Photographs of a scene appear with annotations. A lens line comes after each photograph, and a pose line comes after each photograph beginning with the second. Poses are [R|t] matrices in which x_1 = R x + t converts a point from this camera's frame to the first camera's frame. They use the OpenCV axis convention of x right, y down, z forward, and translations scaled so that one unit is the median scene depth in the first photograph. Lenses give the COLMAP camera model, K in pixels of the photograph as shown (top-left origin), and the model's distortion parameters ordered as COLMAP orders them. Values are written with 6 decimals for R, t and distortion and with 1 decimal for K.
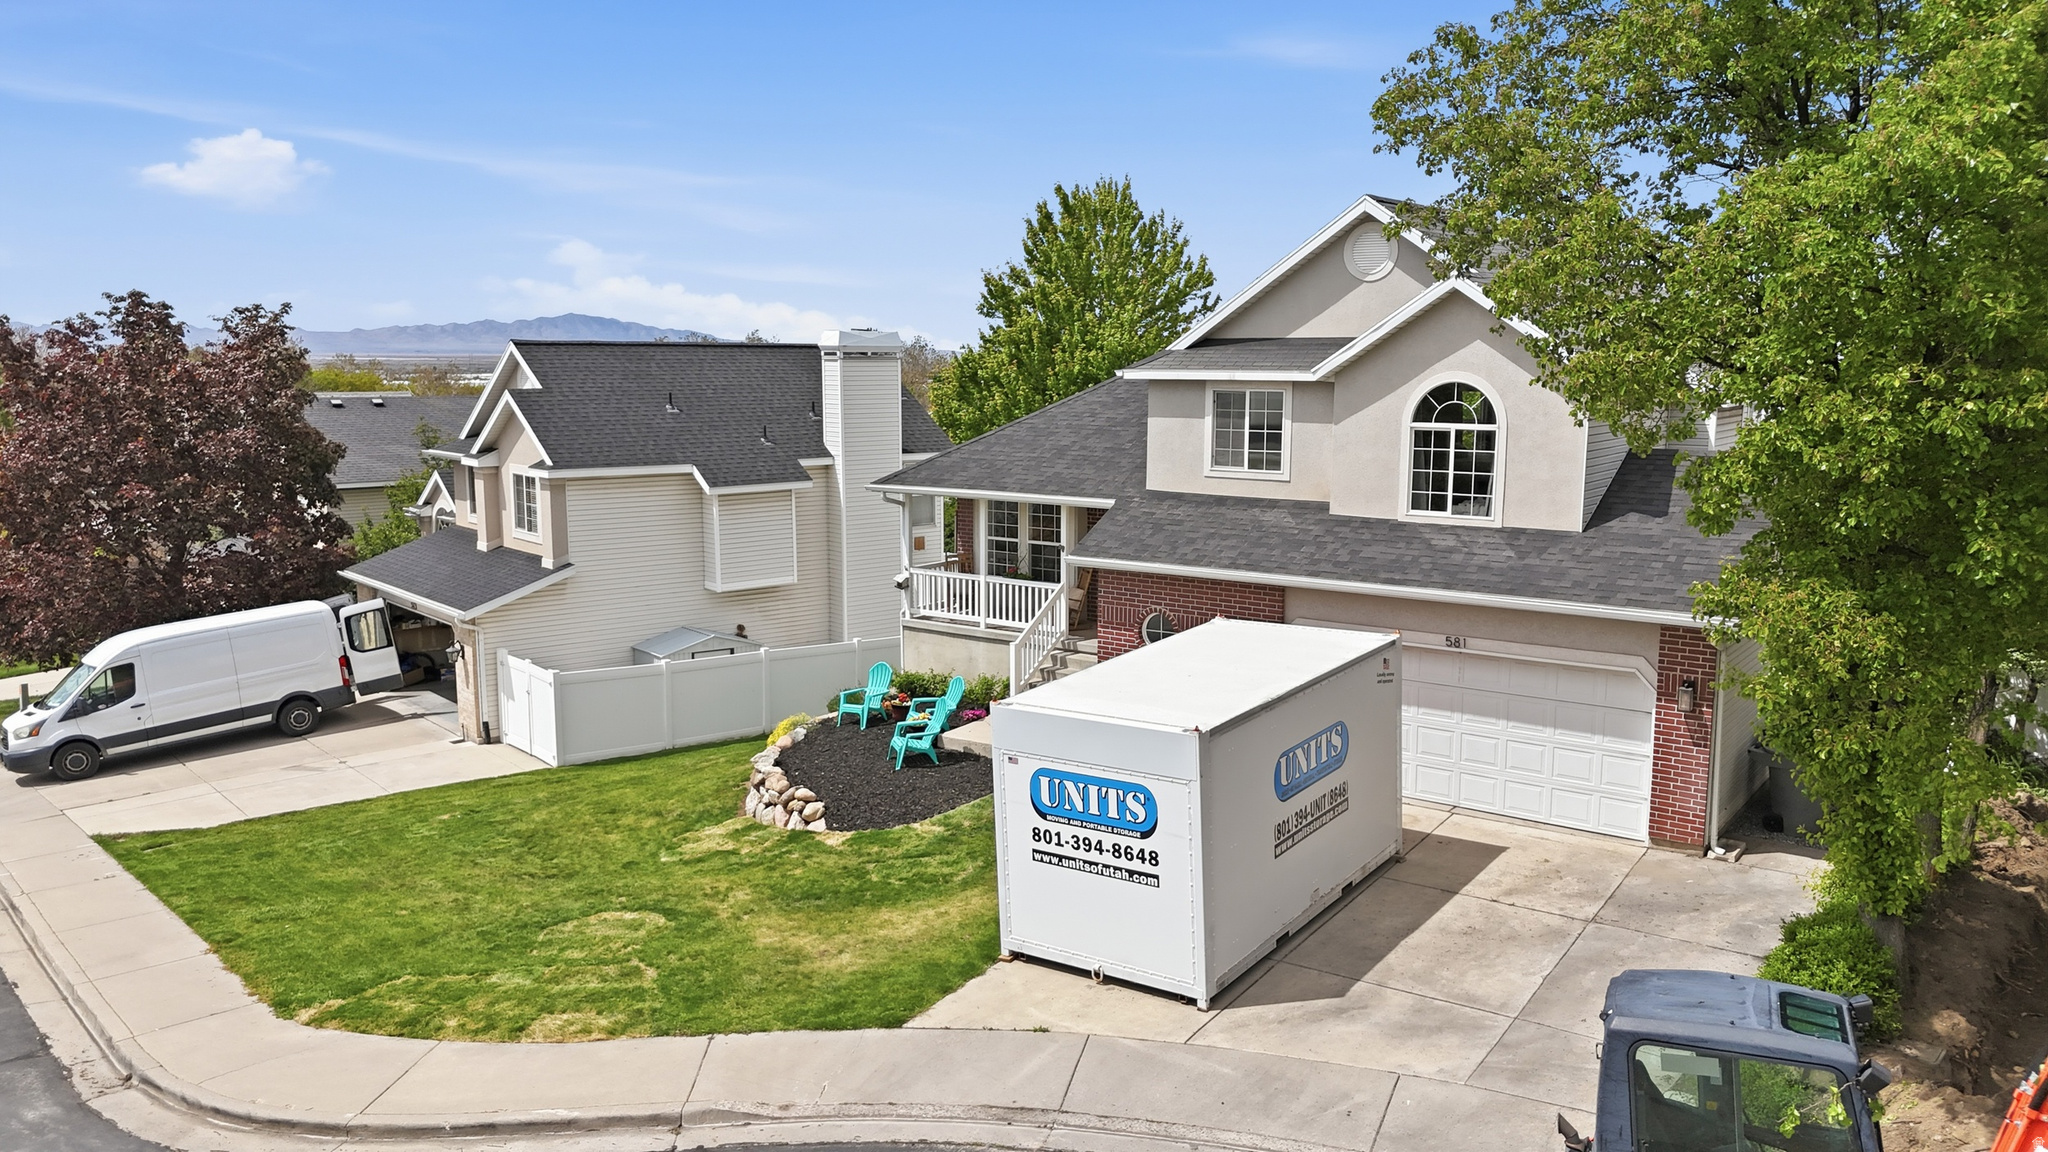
lens RADIAL K [[1509.2, 0, 1032.2], [0, 1509.2, 578.6], [0, 0, 1]] dist [0.040506, -0.030421]
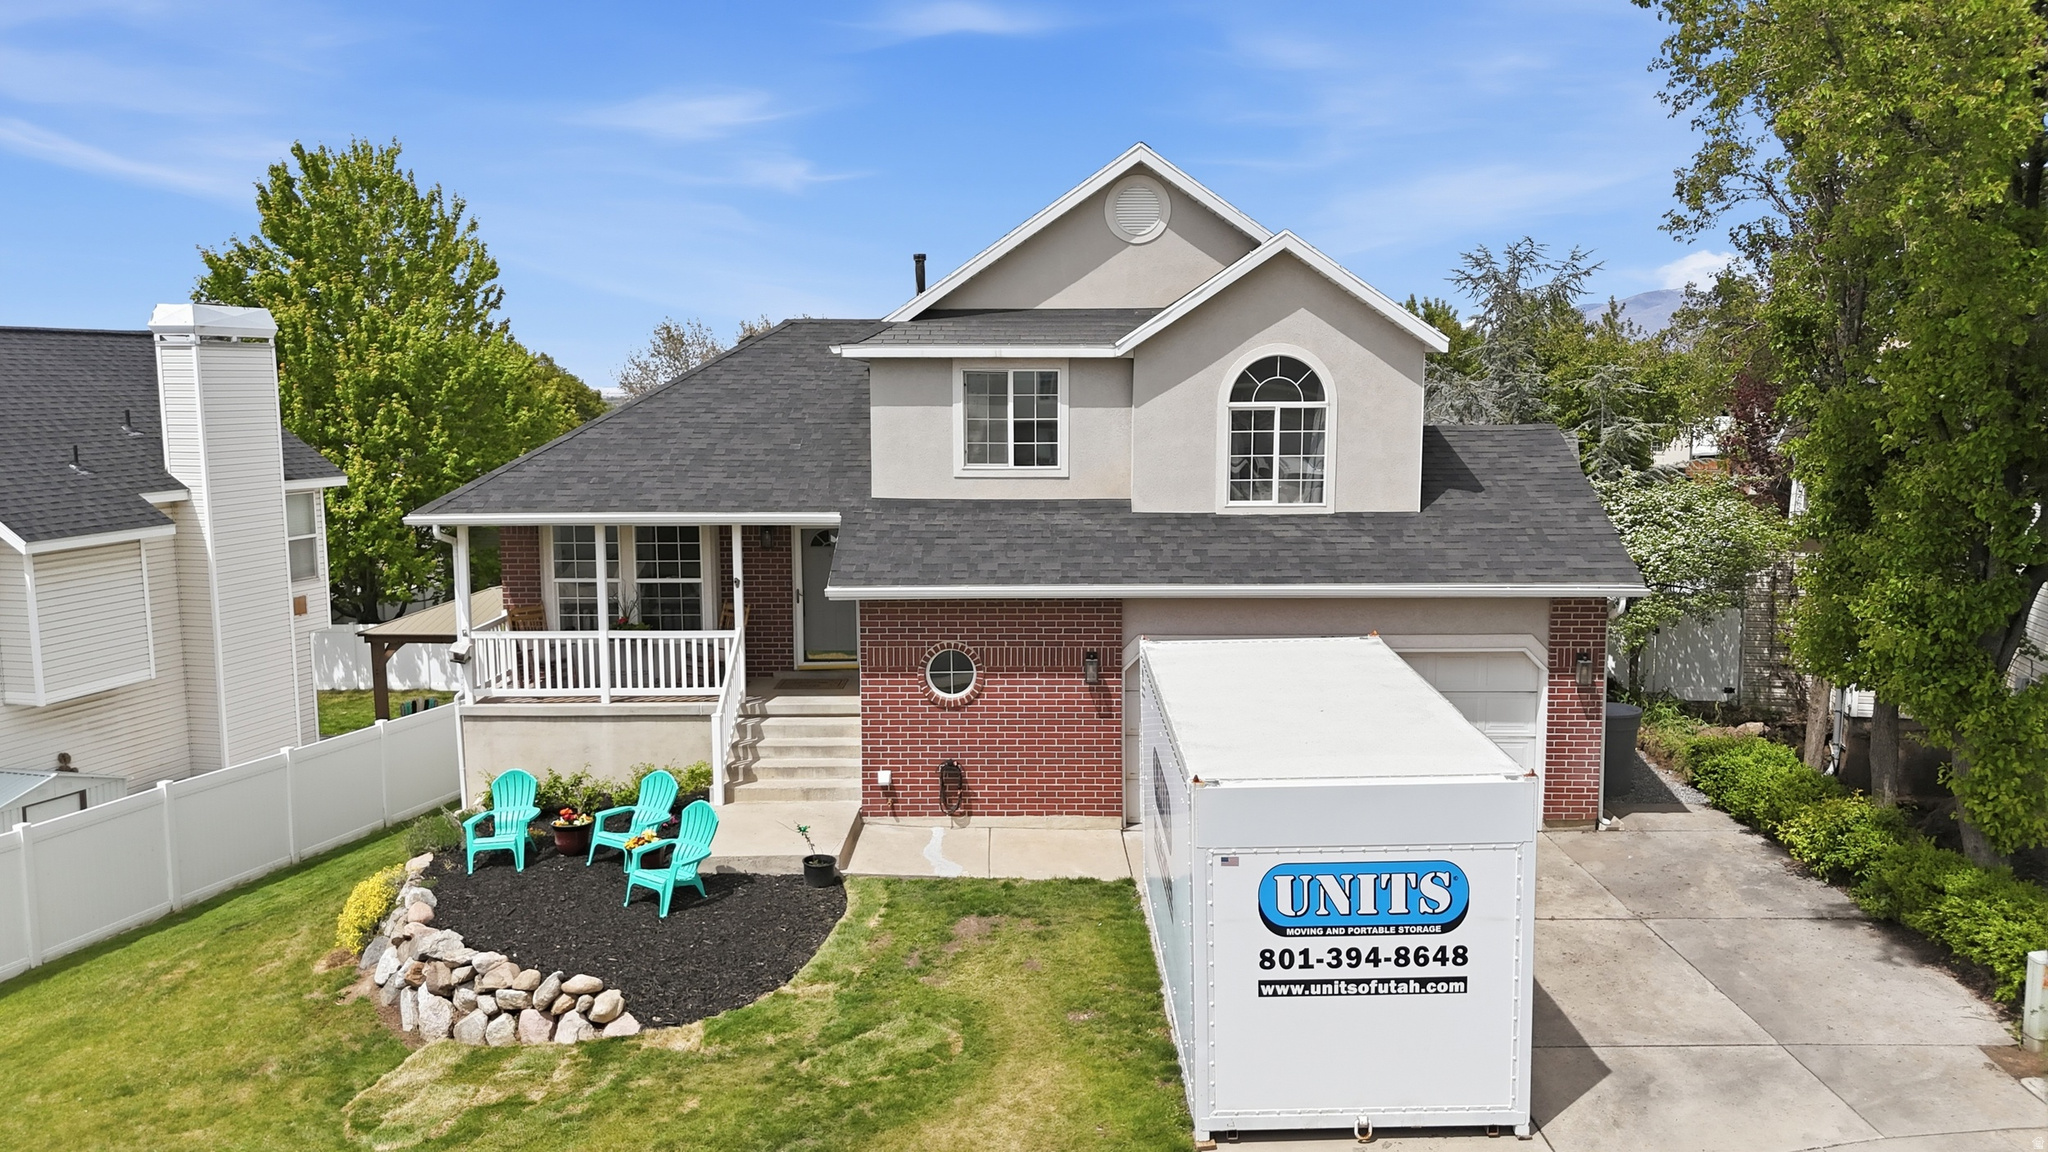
lens RADIAL K [[1509.2, 0, 1039.1], [0, 1509.2, 577.2], [0, 0, 1]] dist [0.040506, -0.030421]
pose [[0.811727, -0.079164, 0.578647, -0.357750], [0.090842, 0.995826, 0.008805, -0.019172], [-0.576929, 0.045418, 0.815531, 0.349960]]
